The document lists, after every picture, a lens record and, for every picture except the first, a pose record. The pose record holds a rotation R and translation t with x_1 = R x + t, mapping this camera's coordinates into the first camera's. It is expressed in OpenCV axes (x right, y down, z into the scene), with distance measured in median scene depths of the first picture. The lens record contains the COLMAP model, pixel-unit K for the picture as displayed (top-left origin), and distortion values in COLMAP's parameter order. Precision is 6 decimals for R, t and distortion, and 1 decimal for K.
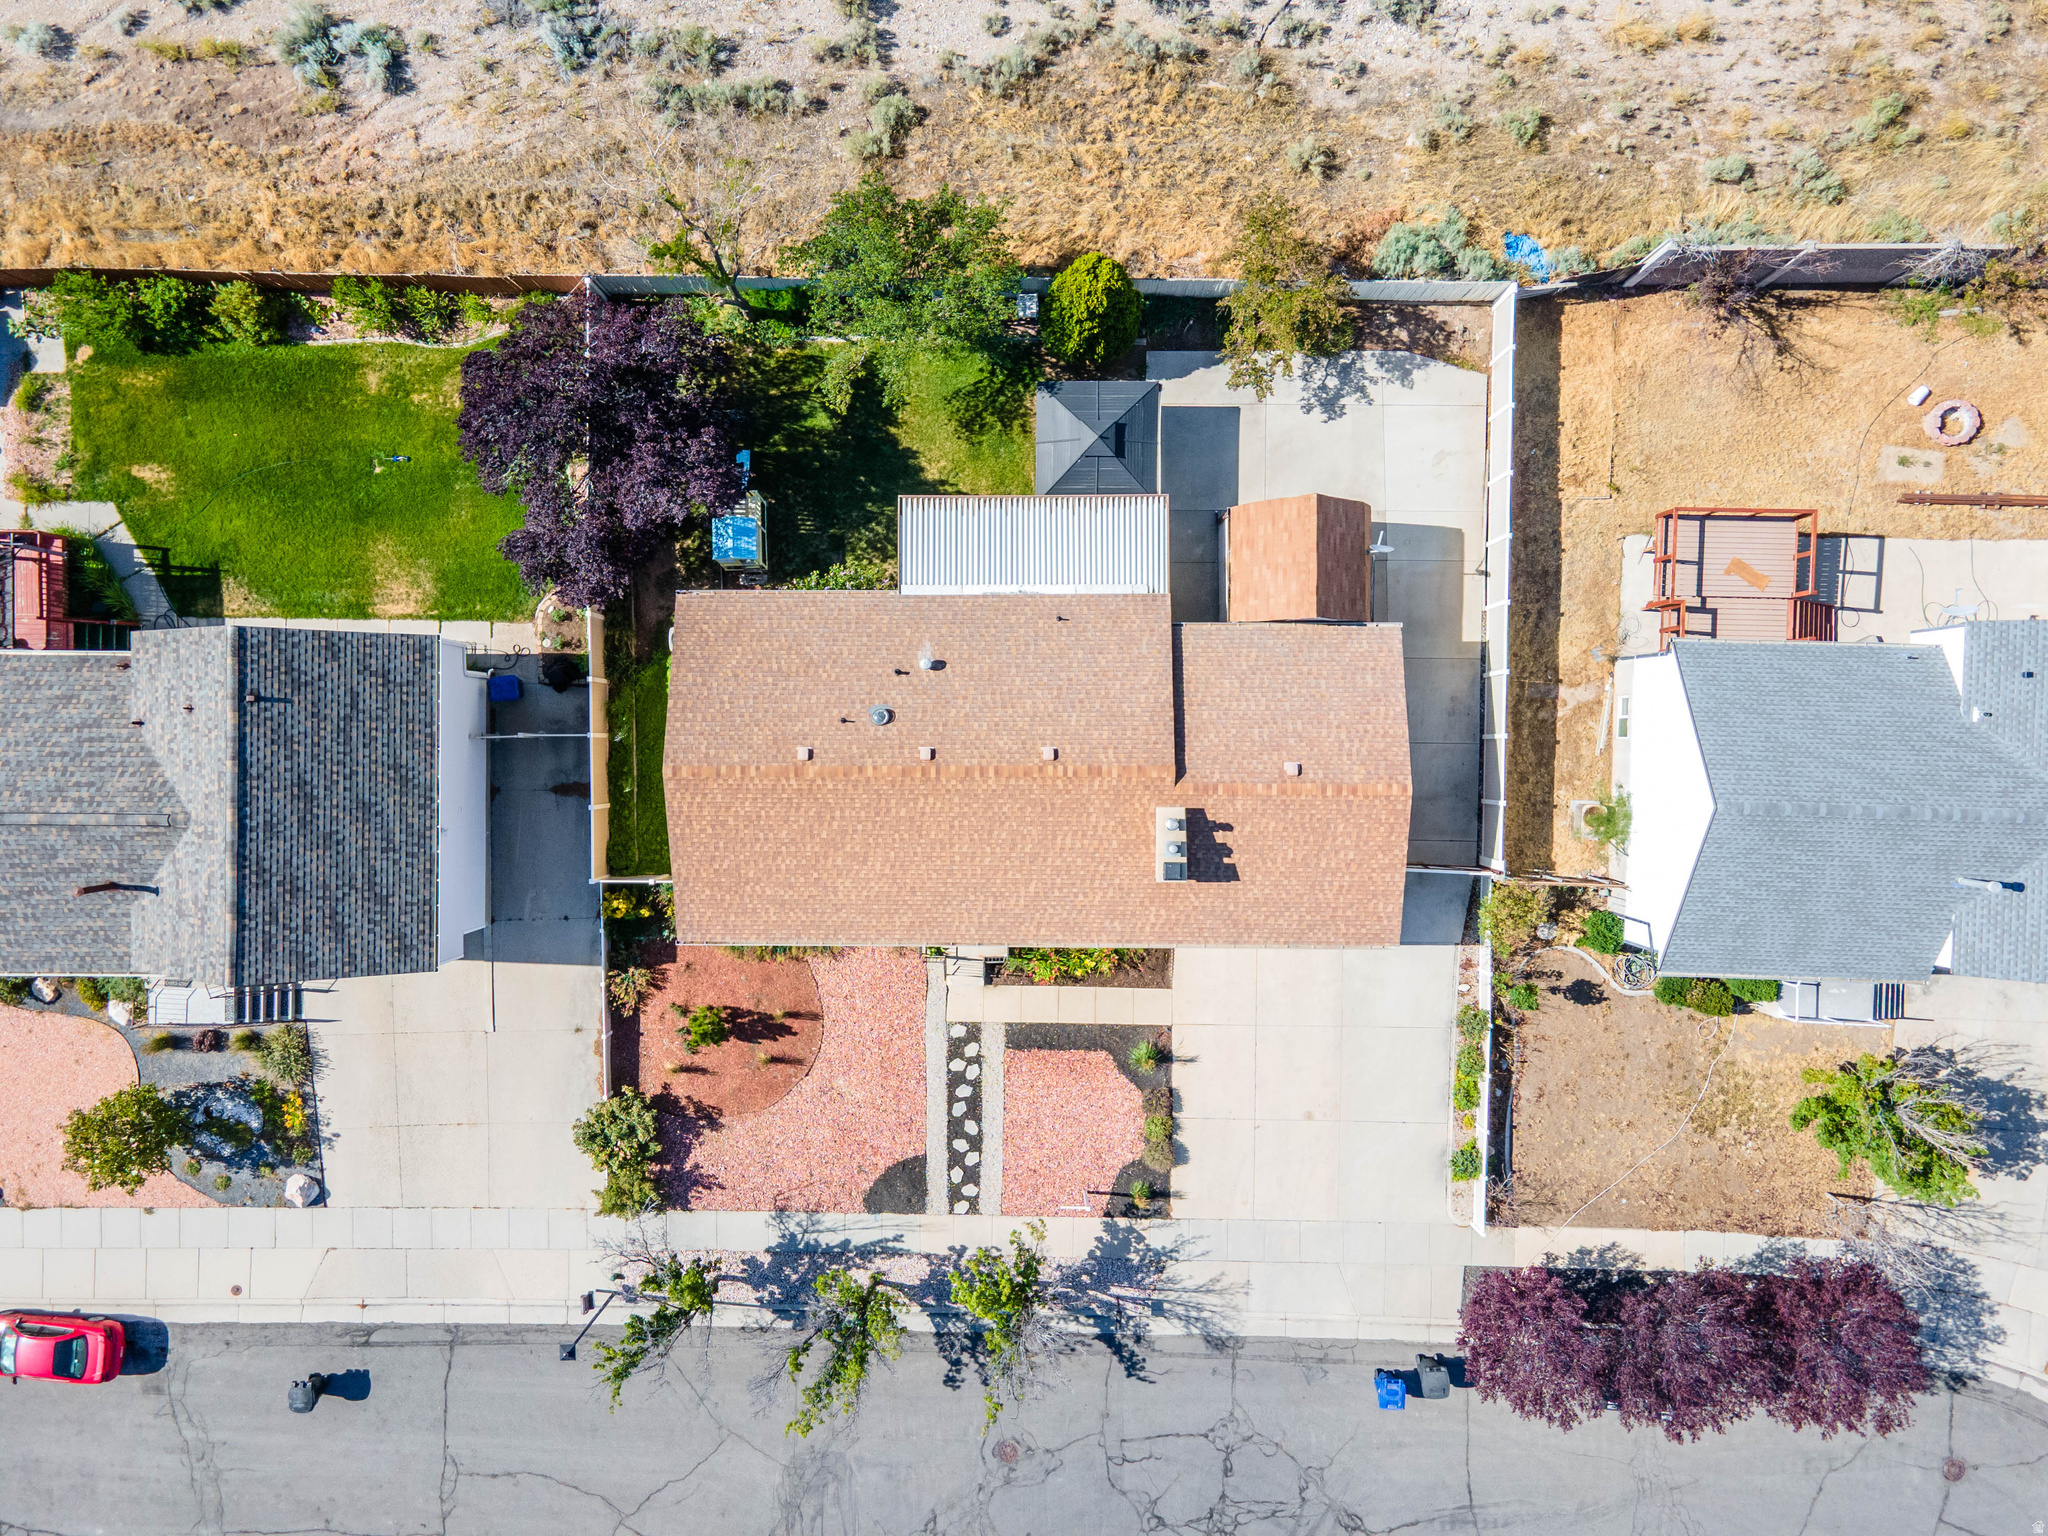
lens RADIAL K [[1508.4, 0, 1024.1], [0, 1508.4, 733.2], [0, 0, 1]] dist [0.043035, 0.001546]
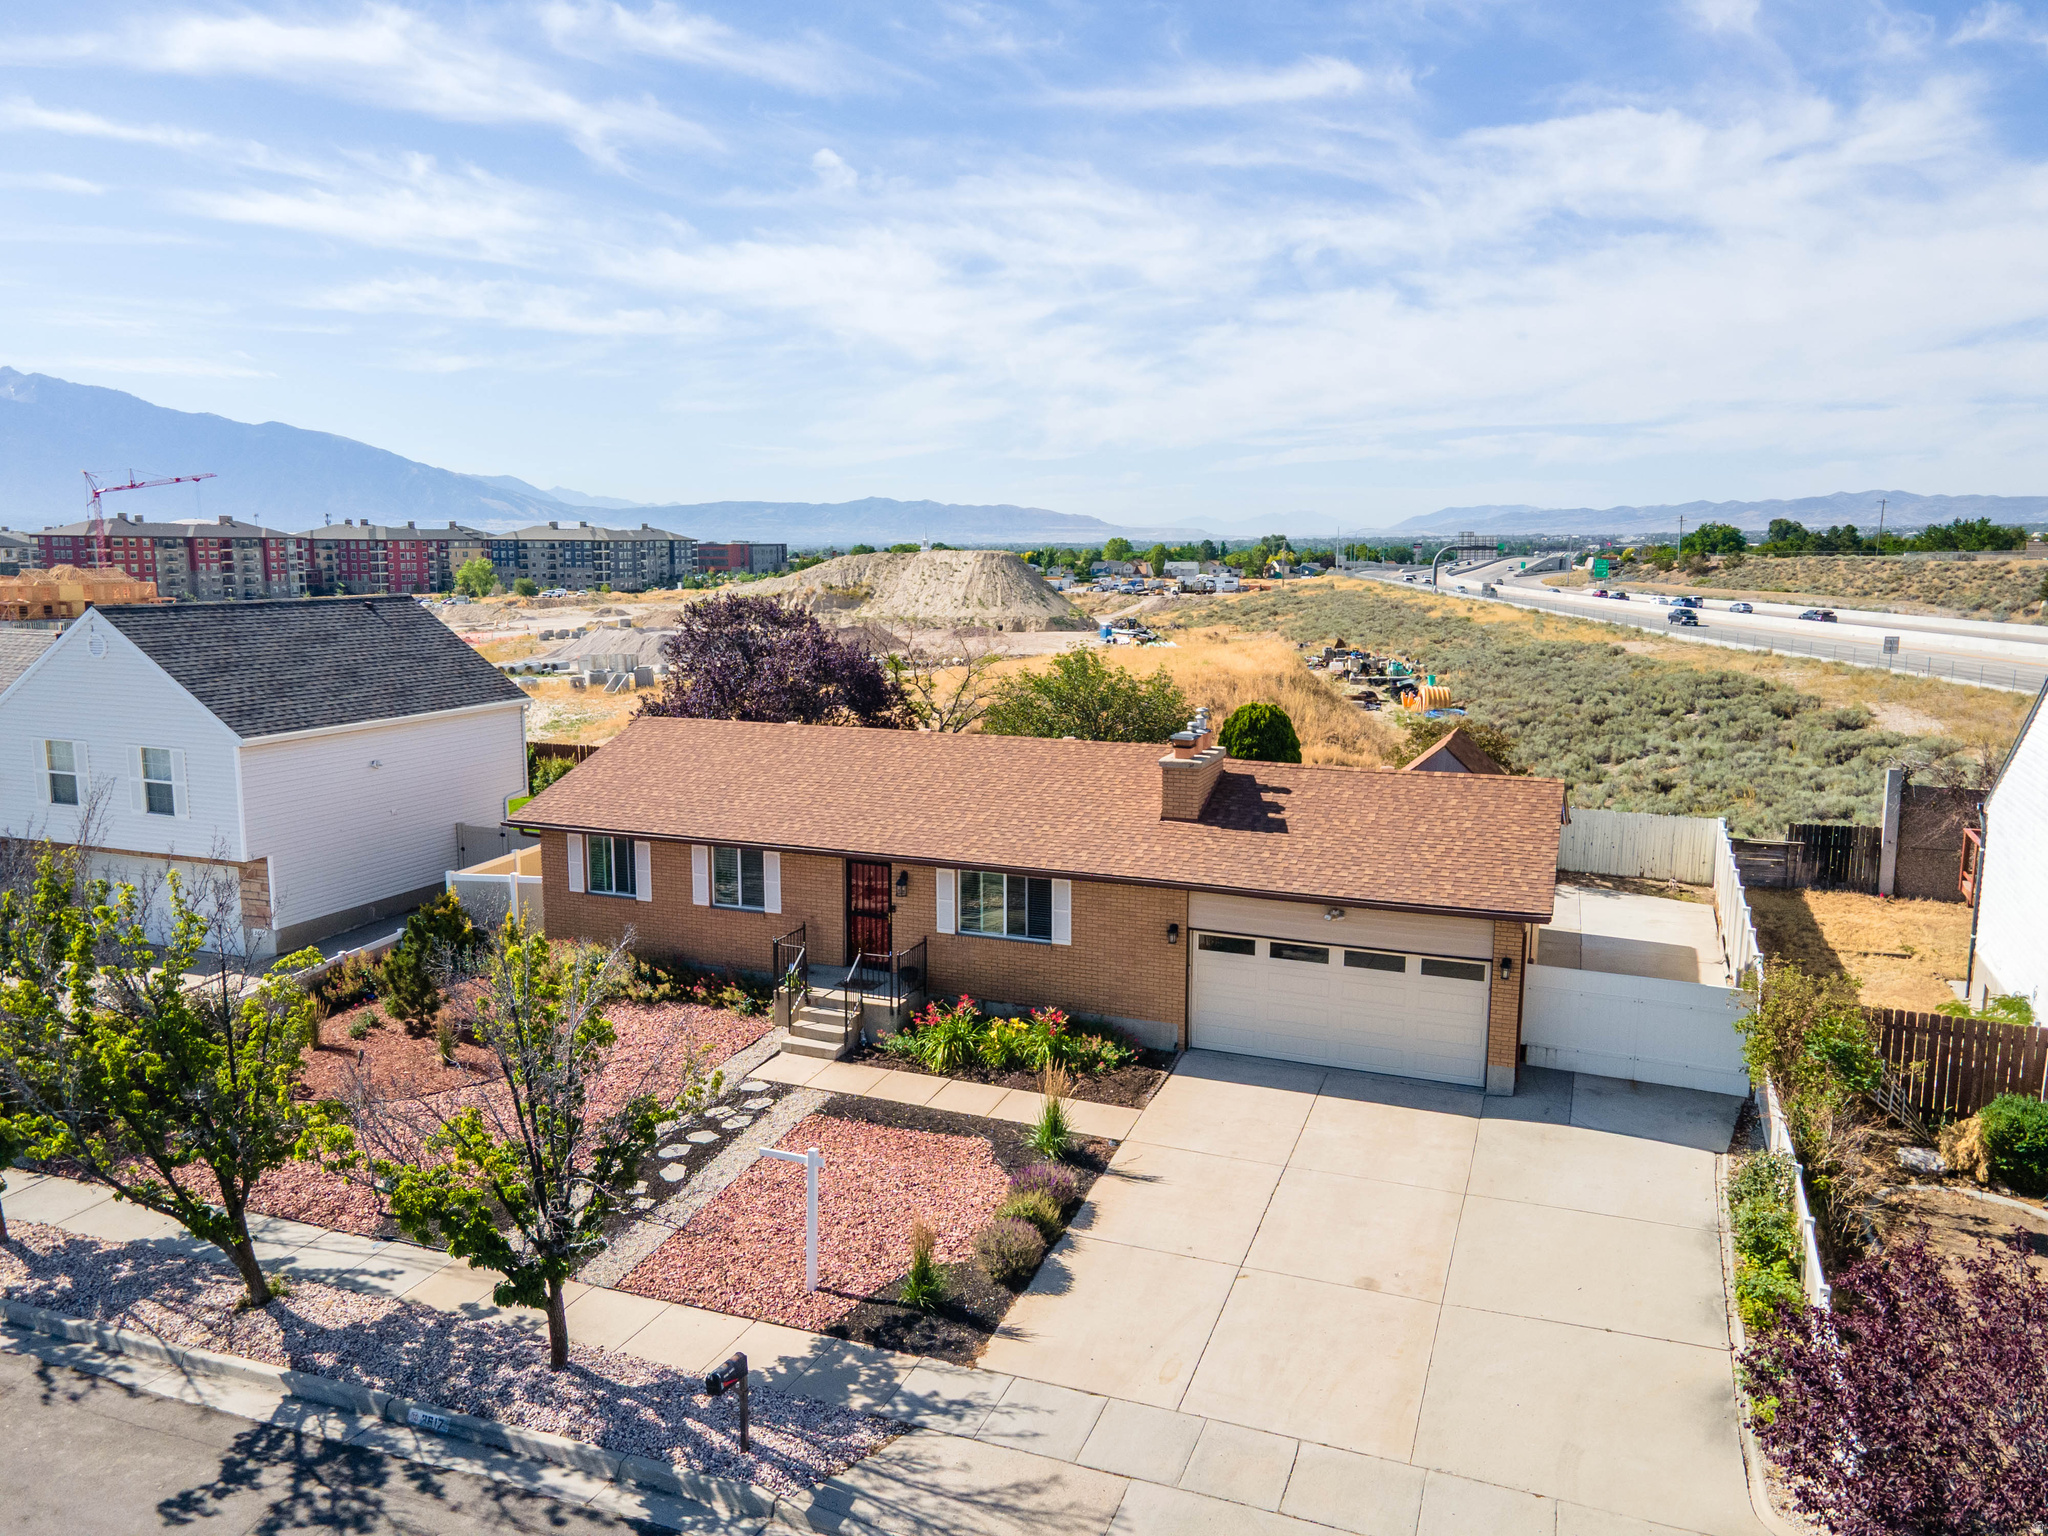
lens RADIAL K [[1489.4, 0, 995.7], [0, 1489.4, 754.3], [0, 0, 1]] dist [0.041861, 0.001521]
pose [[0.928555, 0.072570, -0.364033, 0.230352], [-0.370519, 0.122025, -0.920774, 0.653054], [-0.022399, 0.989870, 0.140196, 0.789592]]
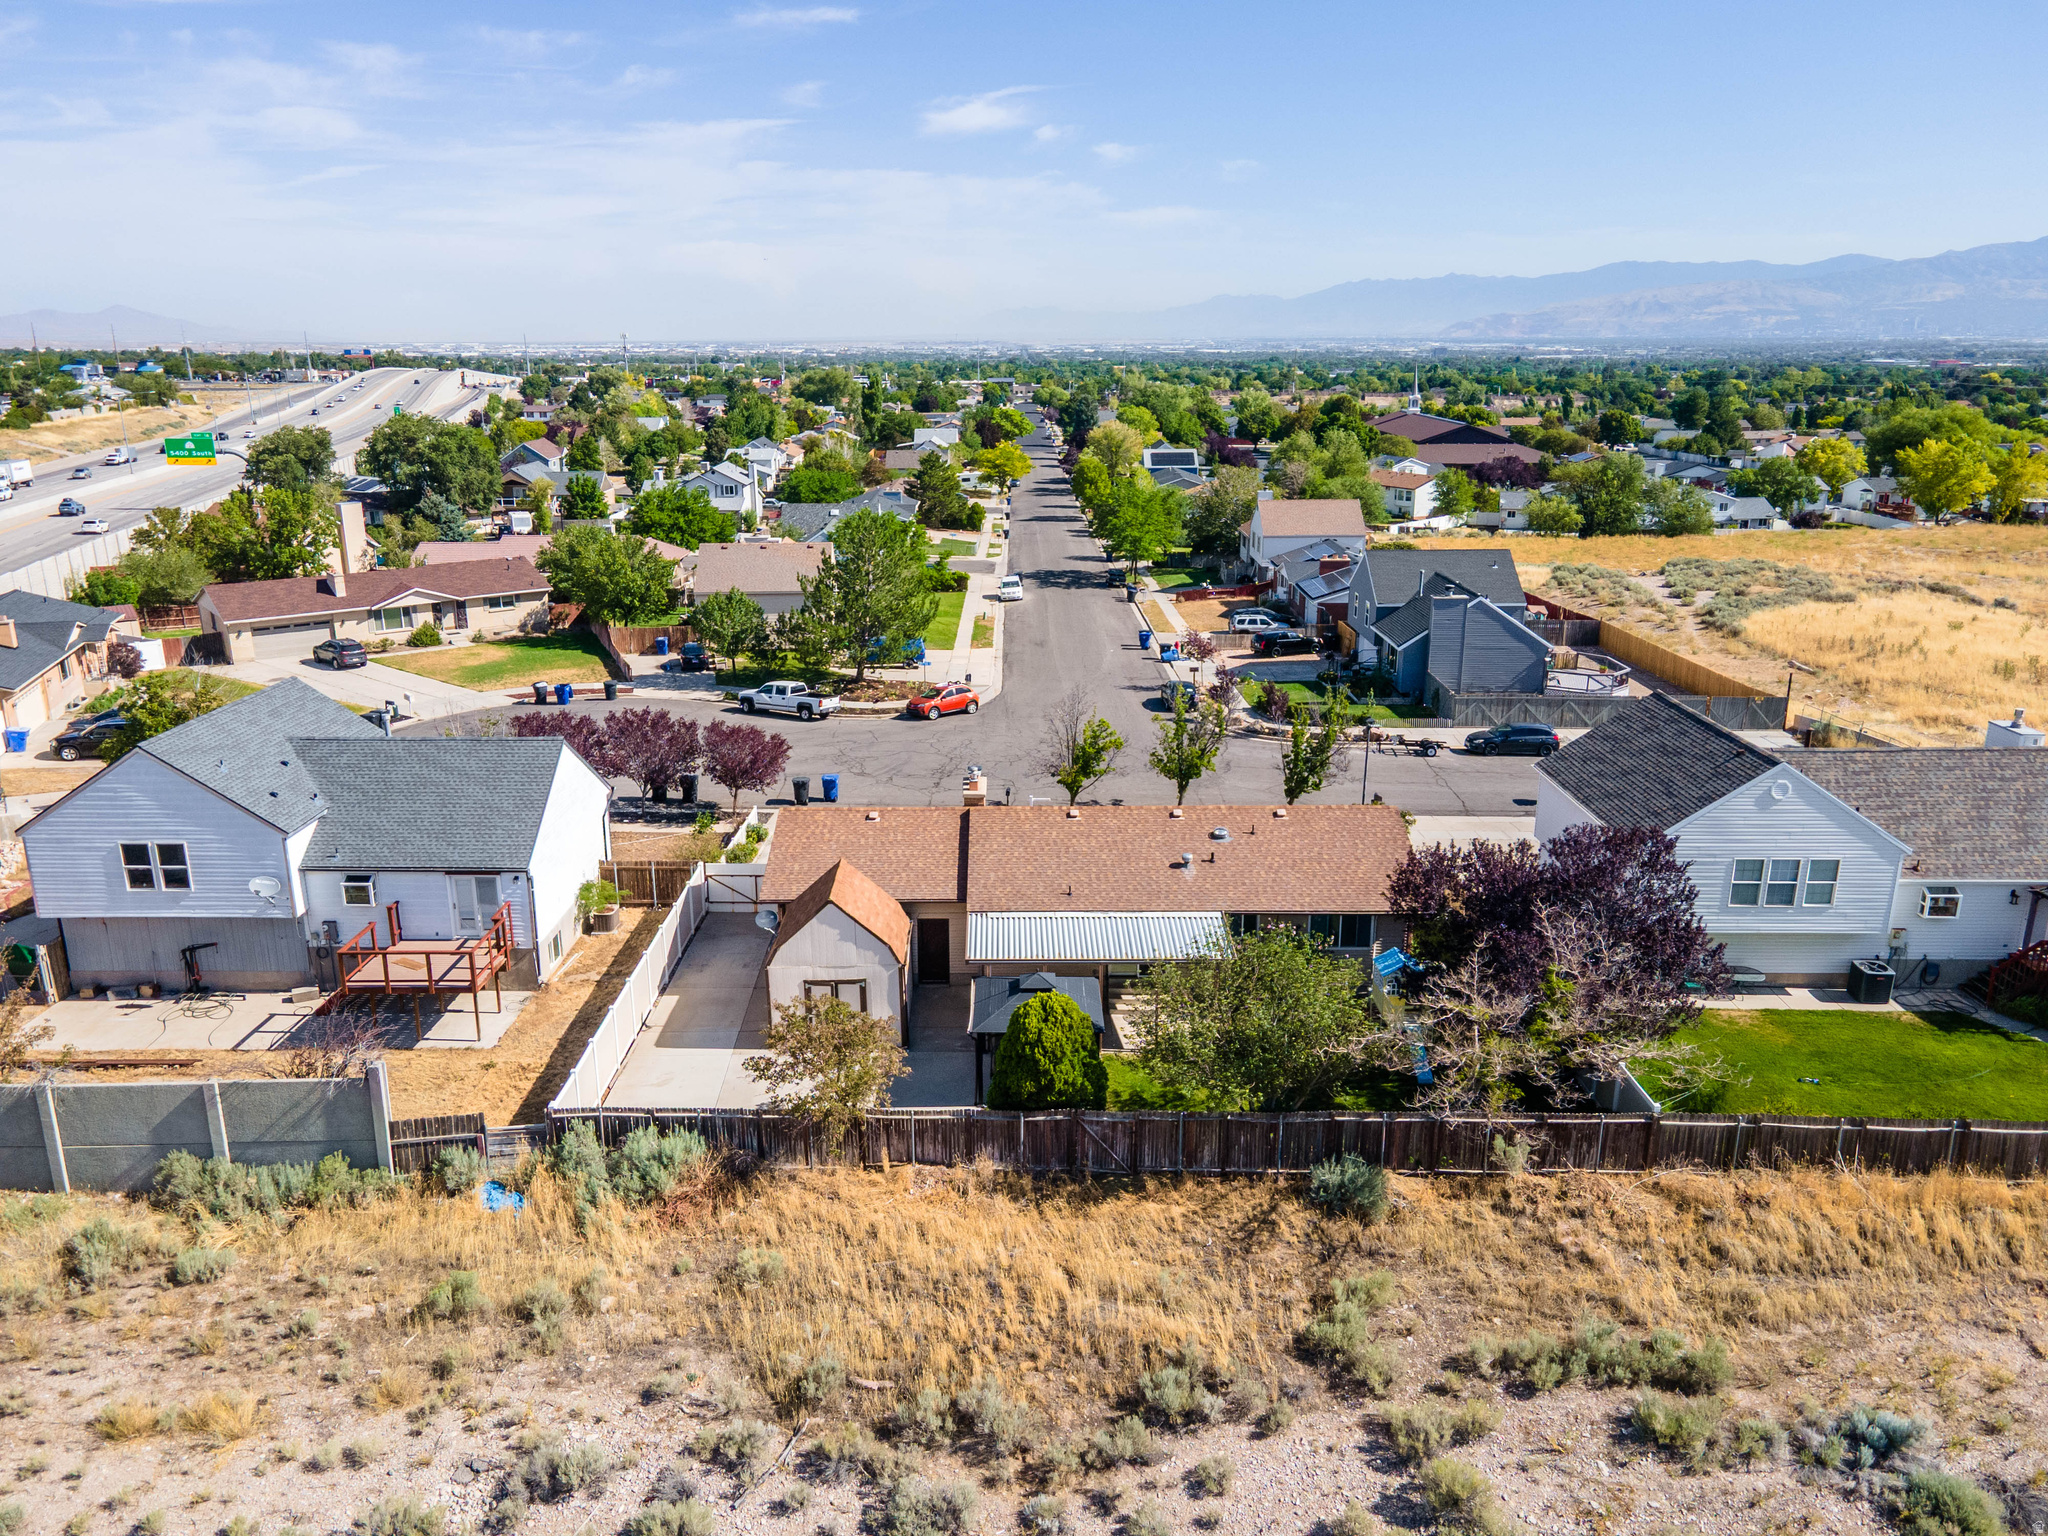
lens RADIAL K [[1508.3, 0, 999.0], [0, 1508.3, 771.3], [0, 0, 1]] dist [0.012319, 0.053069]
pose [[-0.999773, 0.020458, 0.005979, 0.058691], [-0.000290, -0.293546, 0.955945, -0.976469], [0.021312, 0.955726, 0.293485, 0.541583]]
